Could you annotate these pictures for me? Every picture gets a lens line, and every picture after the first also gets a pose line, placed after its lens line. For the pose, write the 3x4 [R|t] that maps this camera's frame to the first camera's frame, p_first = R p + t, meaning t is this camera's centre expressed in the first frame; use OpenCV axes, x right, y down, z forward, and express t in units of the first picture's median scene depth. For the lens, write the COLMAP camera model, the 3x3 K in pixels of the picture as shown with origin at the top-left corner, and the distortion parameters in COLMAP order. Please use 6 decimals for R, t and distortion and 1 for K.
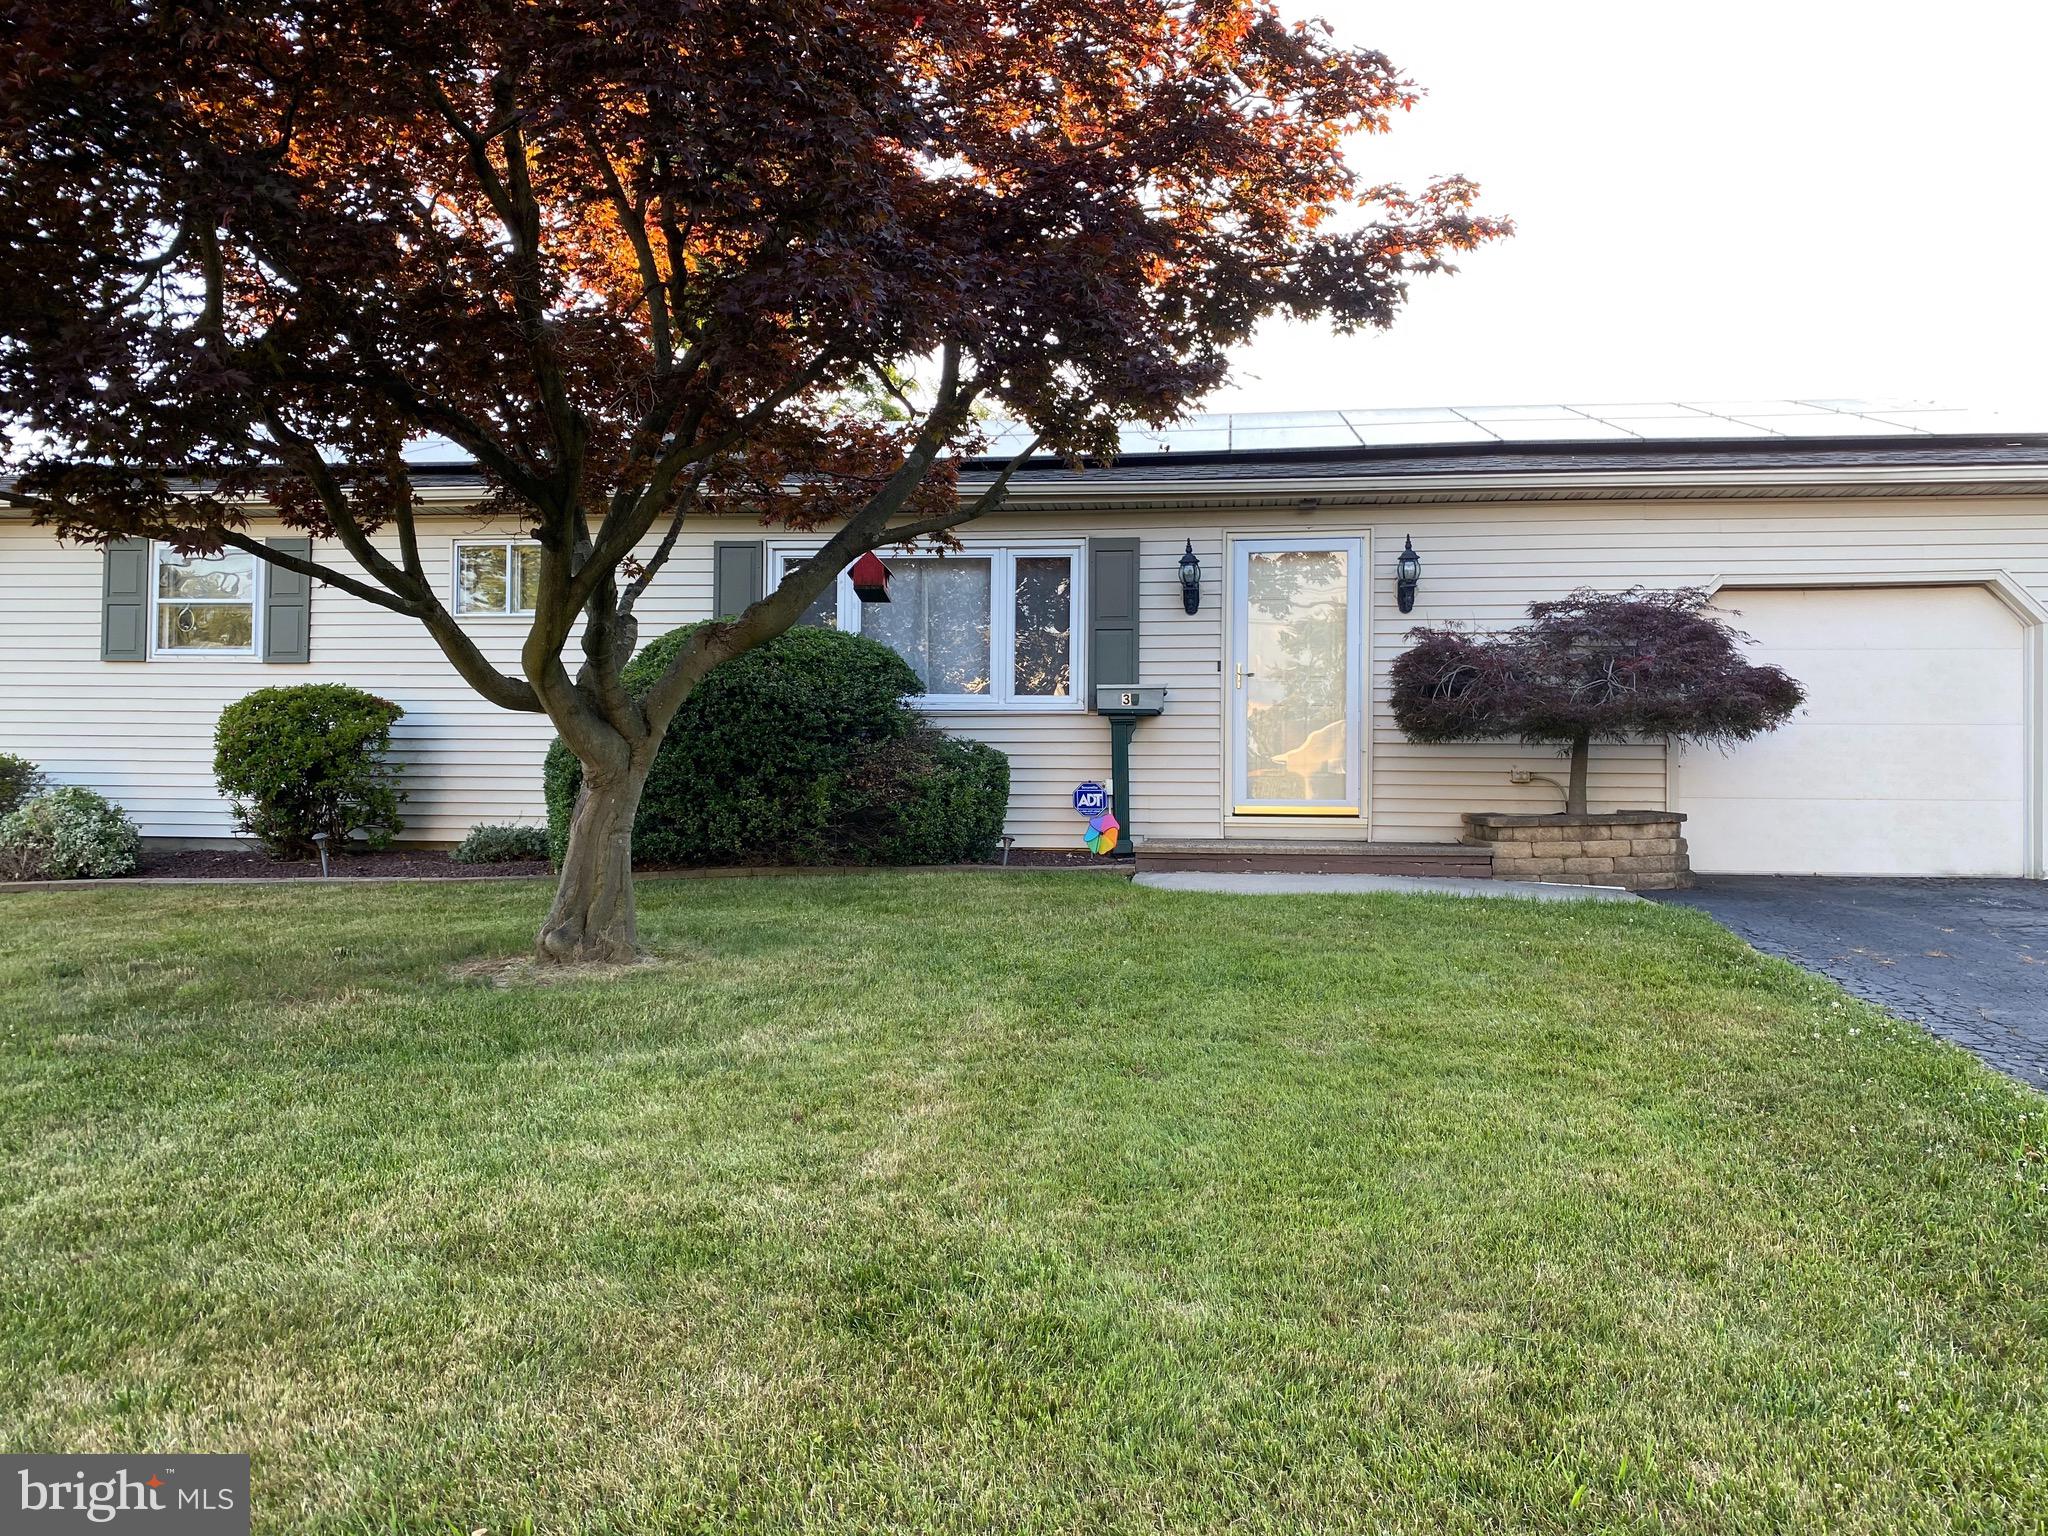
lens RADIAL K [[1586.9, 0, 1024.0], [0, 1586.9, 768.0], [0, 0, 1]] dist [-0.025761, -0.002399]
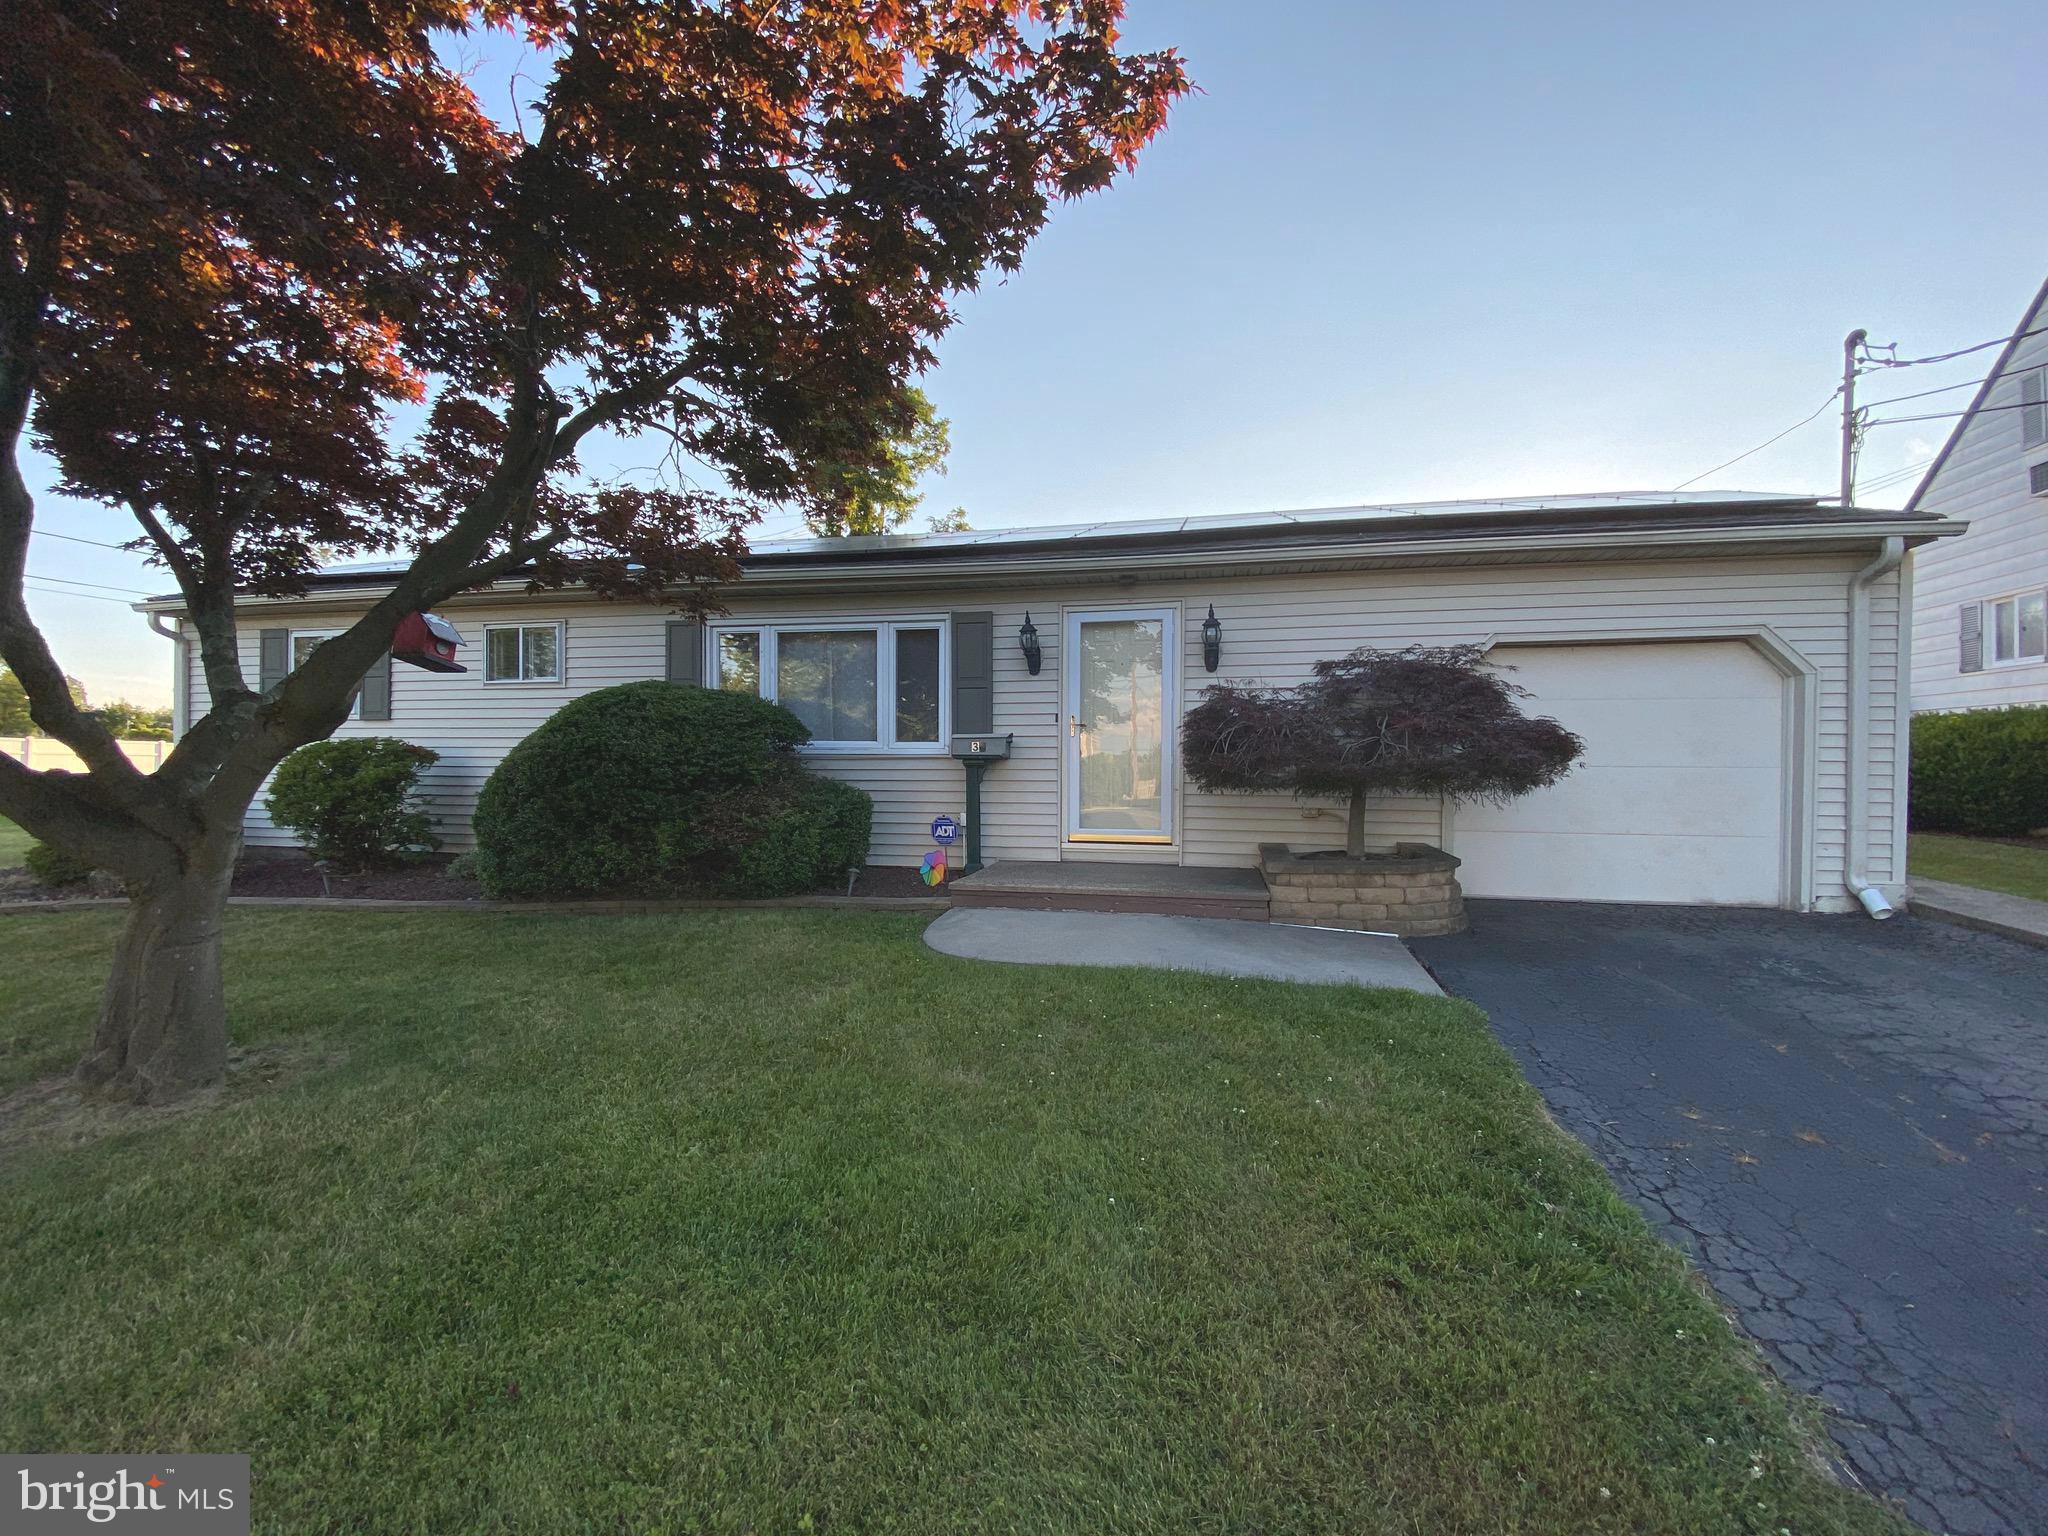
lens RADIAL K [[837.2, 0, 1031.9], [0, 837.2, 773.3], [0, 0, 1]] dist [0.008044, -0.000192]
pose [[0.997197, -0.002587, -0.074778, 0.160913], [0.004518, 0.999661, 0.025659, -0.040922], [0.074686, -0.025925, 0.996870, 0.385176]]
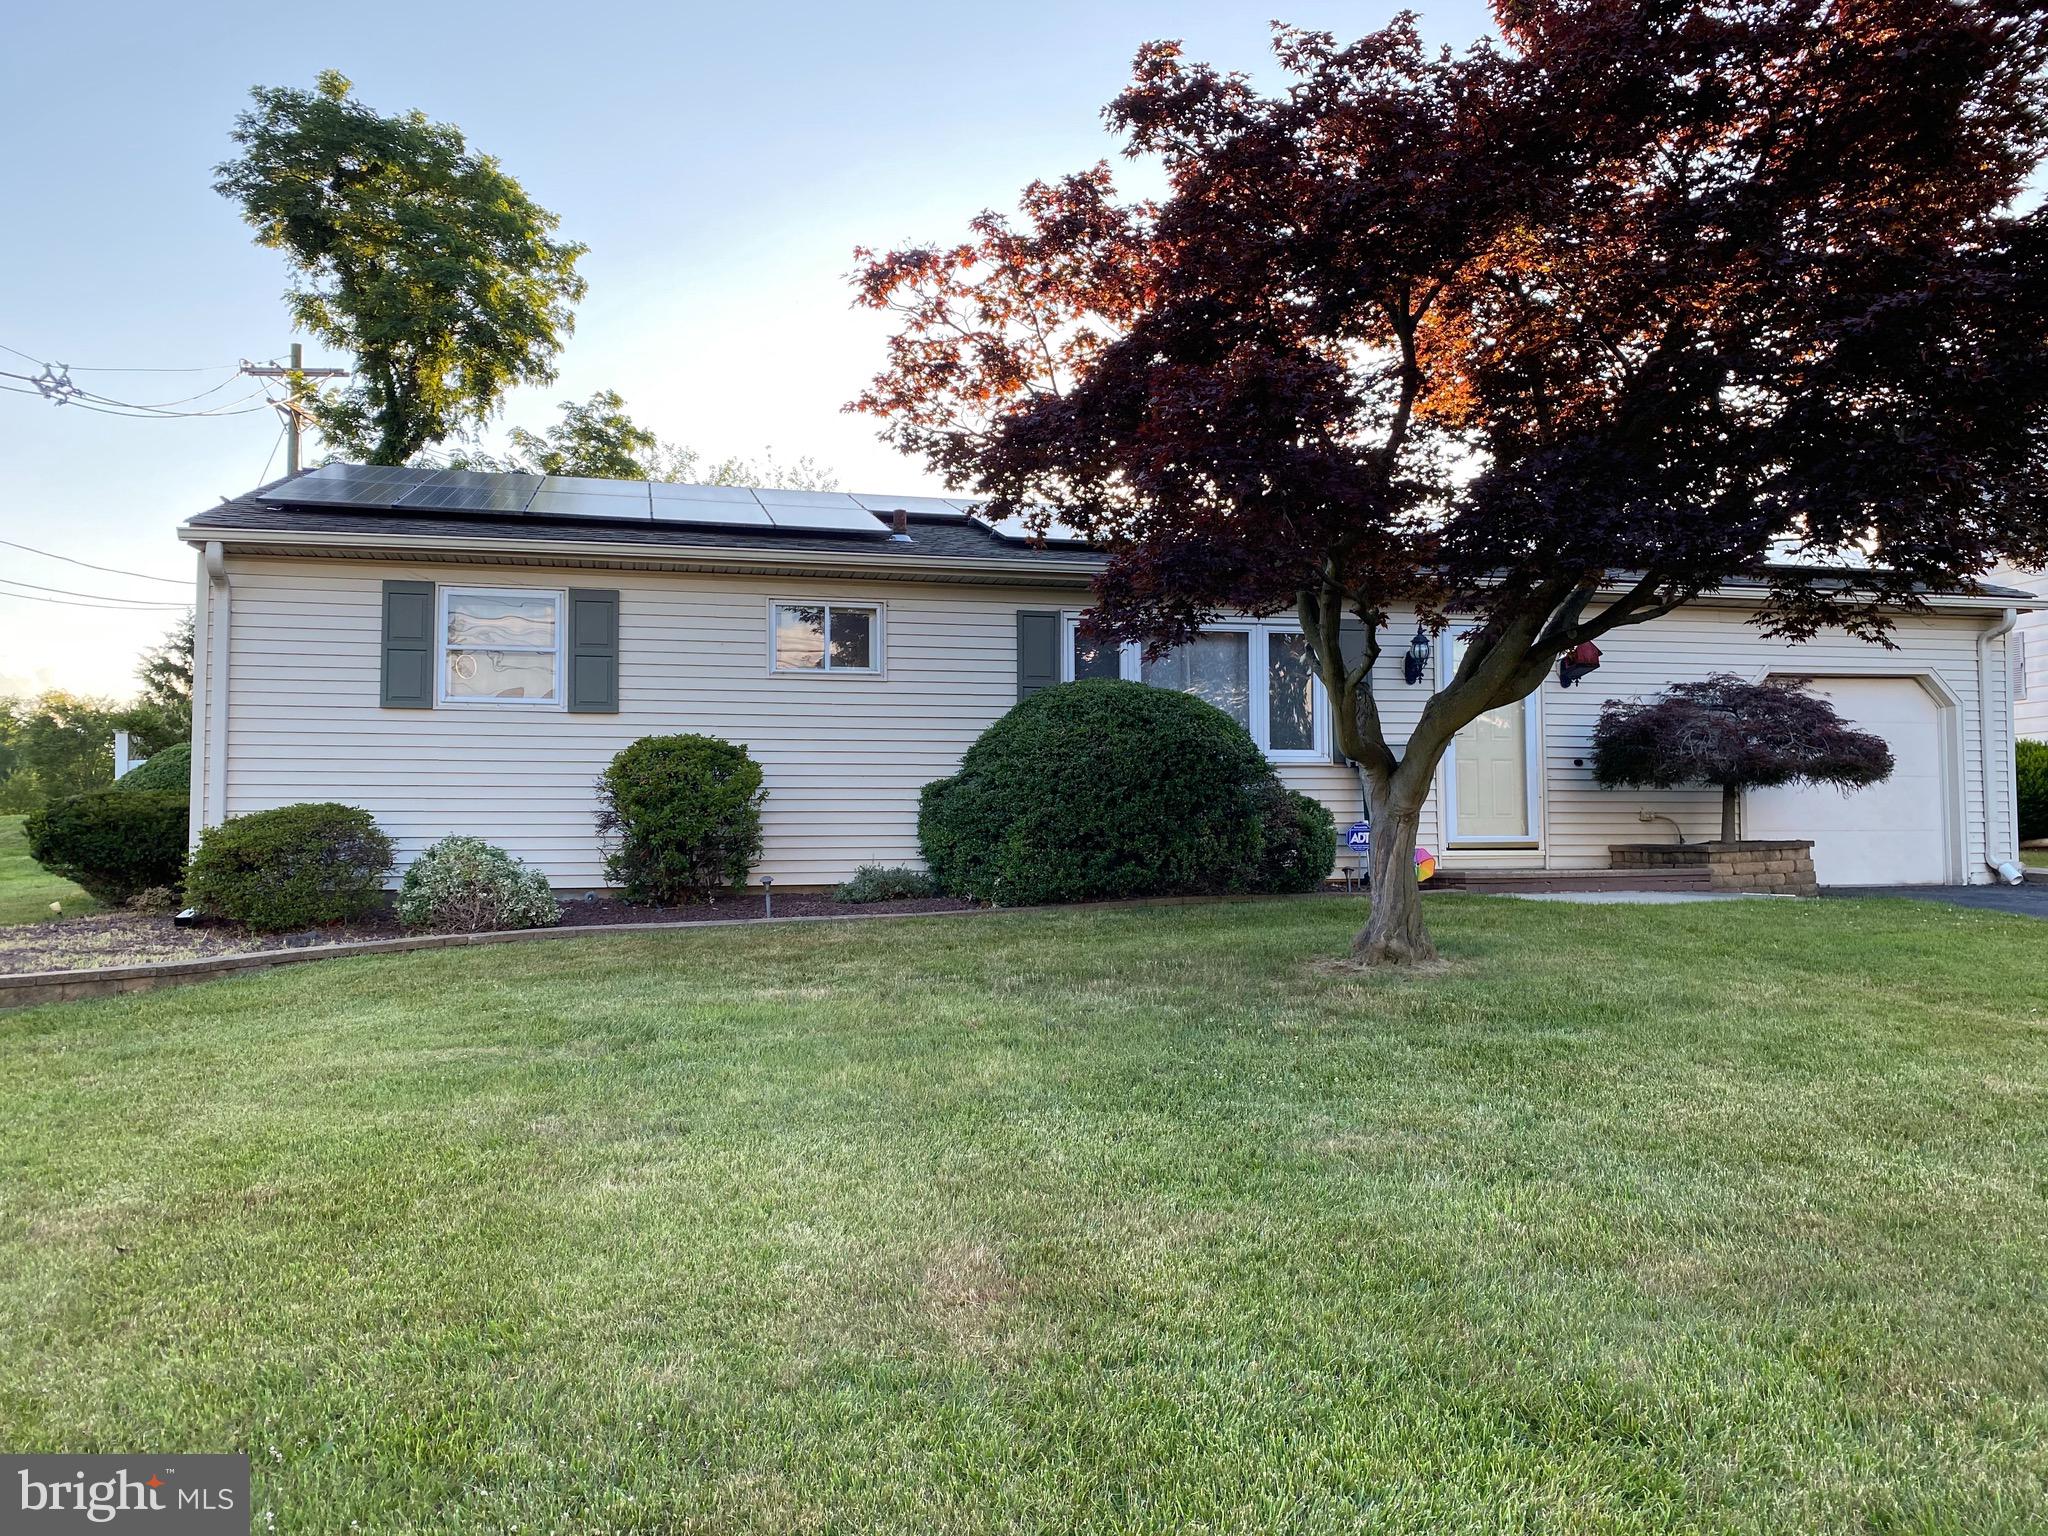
lens RADIAL K [[1586.9, 0, 1024.0], [0, 1586.9, 768.0], [0, 0, 1]] dist [-0.025761, -0.002399]
pose [[0.942253, 0.003393, 0.334885, -0.622465], [0.008477, 0.999387, -0.033976, 0.006181], [-0.334795, 0.034853, 0.941646, -0.050680]]
